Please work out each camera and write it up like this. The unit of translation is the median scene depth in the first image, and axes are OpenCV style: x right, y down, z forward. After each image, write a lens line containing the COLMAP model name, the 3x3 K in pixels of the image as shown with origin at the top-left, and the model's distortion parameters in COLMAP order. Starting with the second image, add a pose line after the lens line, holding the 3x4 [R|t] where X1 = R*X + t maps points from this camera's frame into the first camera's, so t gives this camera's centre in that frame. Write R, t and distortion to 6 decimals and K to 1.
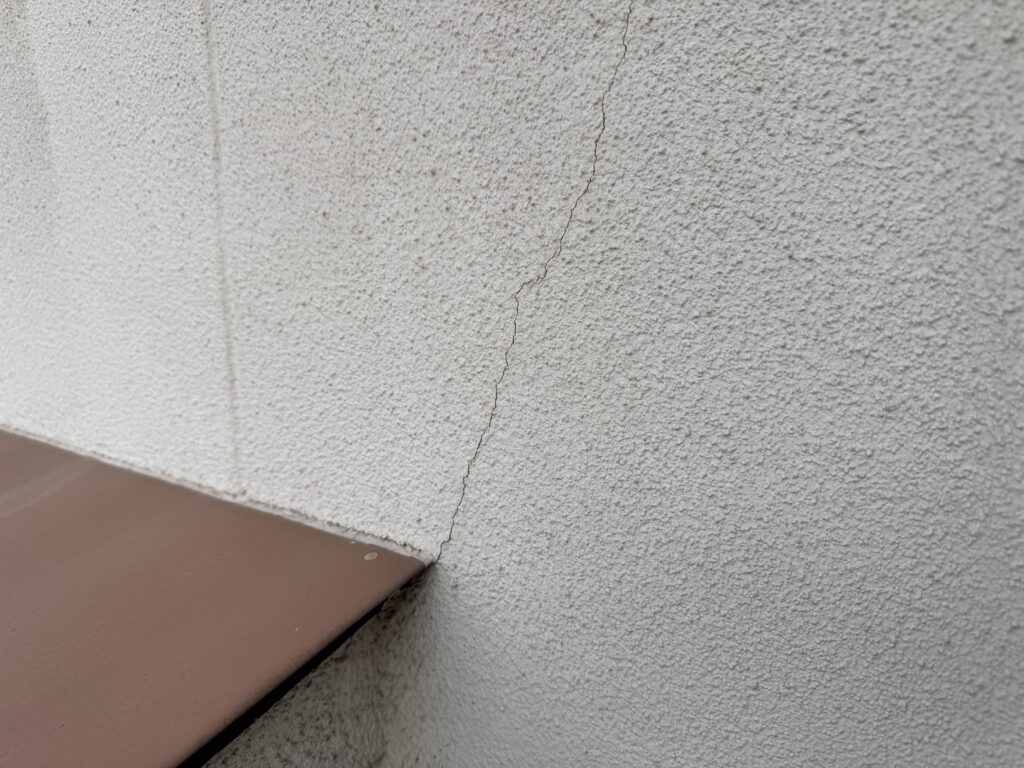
lens RADIAL K [[721.2, 0, 512.0], [0, 721.2, 384.0], [0, 0, 1]] dist [0.007785, 0.000618]
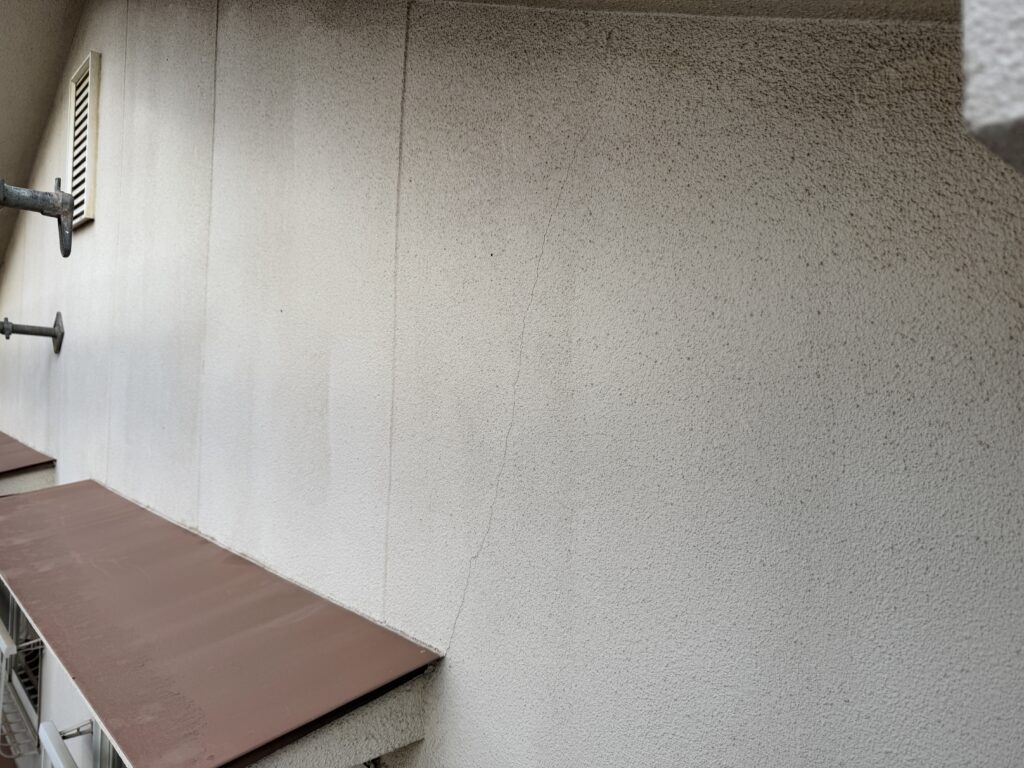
lens RADIAL K [[721.2, 0, 512.0], [0, 721.2, 384.0], [0, 0, 1]] dist [0.007785, 0.000618]
pose [[0.964407, 0.021293, -0.263565, 0.784201], [-0.074706, 0.978086, -0.194336, -0.227138], [0.253651, 0.207109, 0.944863, -1.596254]]
